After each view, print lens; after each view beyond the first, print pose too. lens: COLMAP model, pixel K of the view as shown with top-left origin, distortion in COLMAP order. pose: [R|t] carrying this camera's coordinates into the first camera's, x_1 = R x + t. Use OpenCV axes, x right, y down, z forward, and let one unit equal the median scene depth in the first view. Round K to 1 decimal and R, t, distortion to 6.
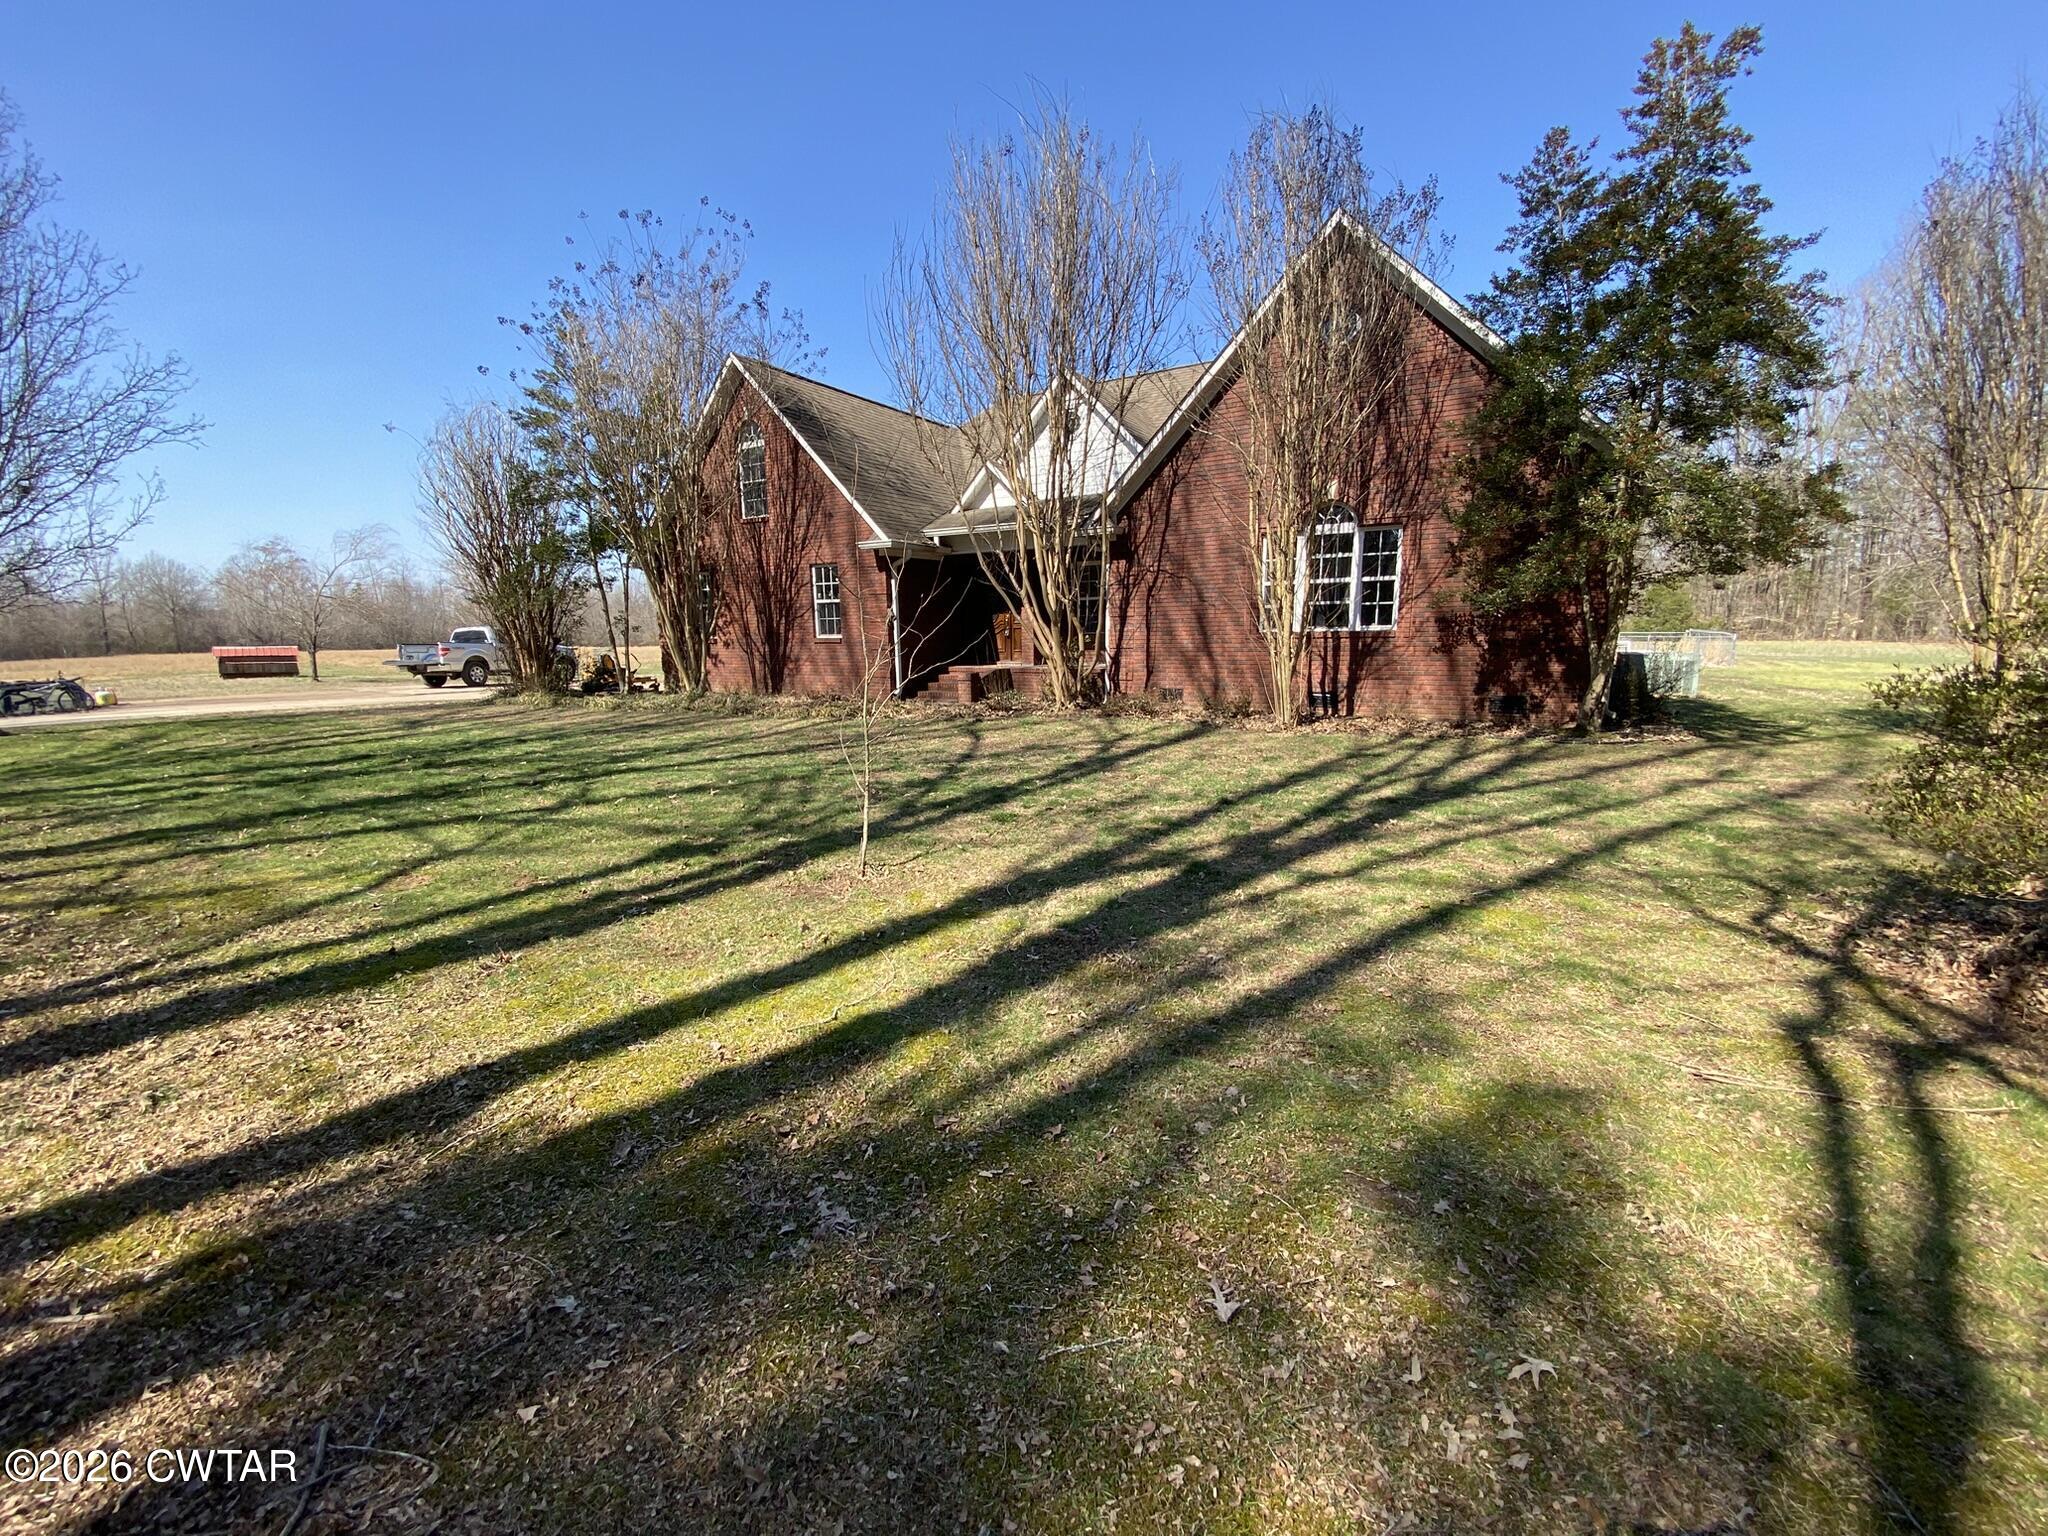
lens RADIAL K [[829.0, 0, 1023.5], [0, 829.0, 766.5], [0, 0, 1]] dist [0.015853, -0.018767]
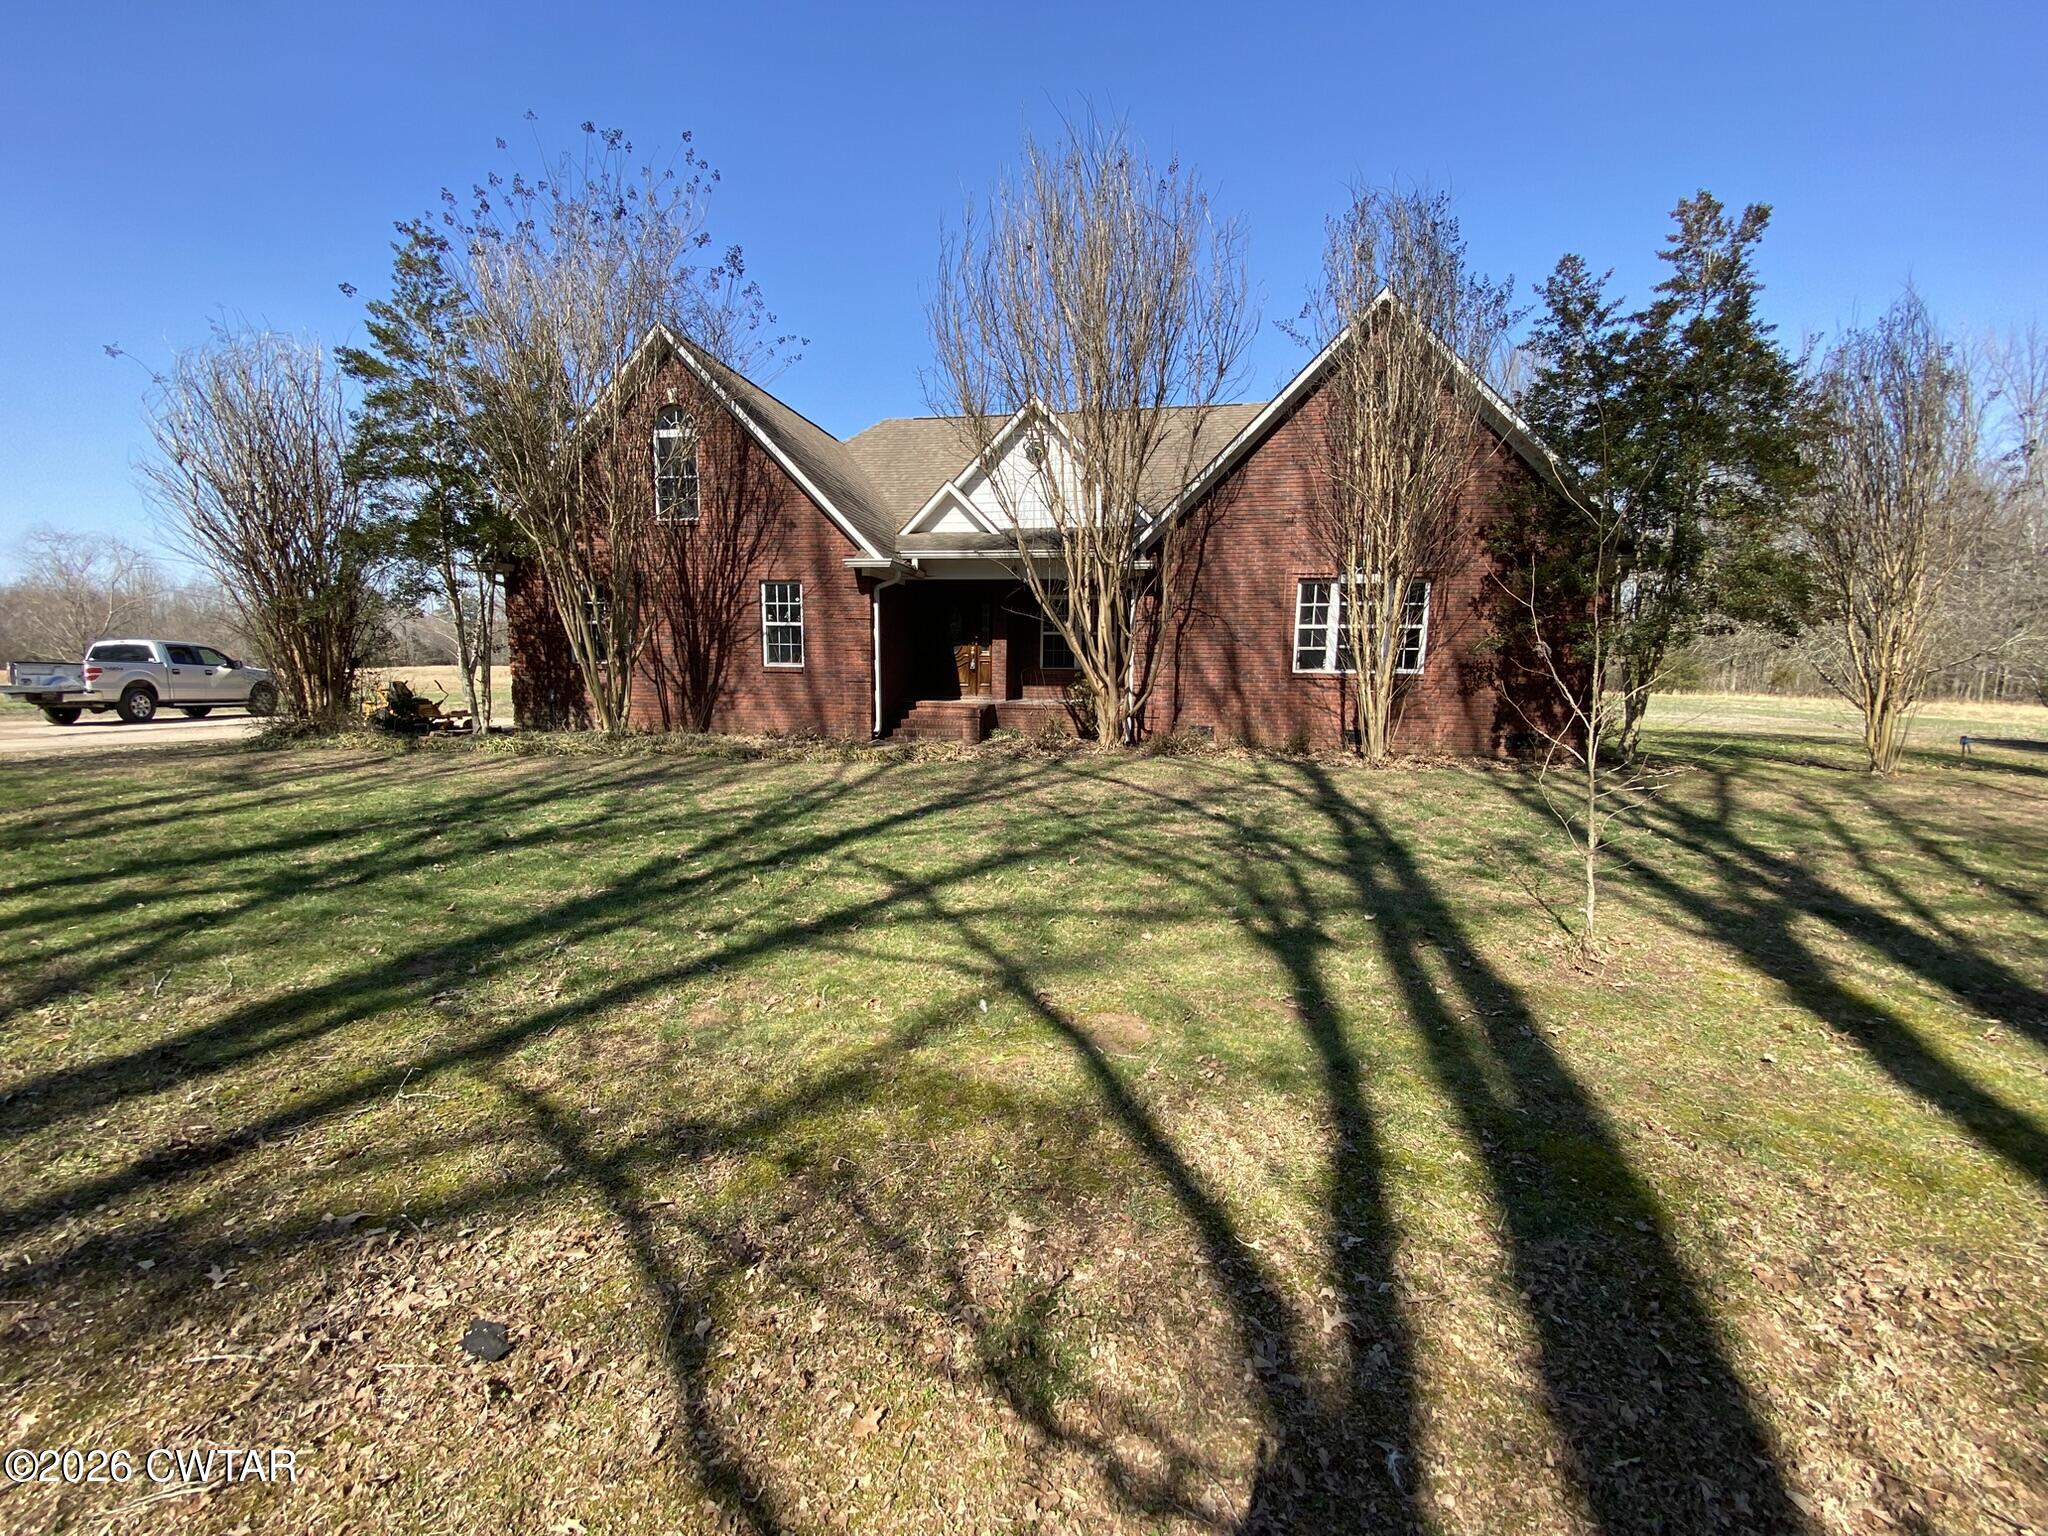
lens RADIAL K [[829.0, 0, 1026.7], [0, 829.0, 761.3], [0, 0, 1]] dist [0.015853, -0.018767]
pose [[0.934955, -0.014886, 0.354453, -0.314336], [0.032250, 0.998549, -0.043130, -0.013827], [-0.353297, 0.051756, 0.934078, 0.123945]]
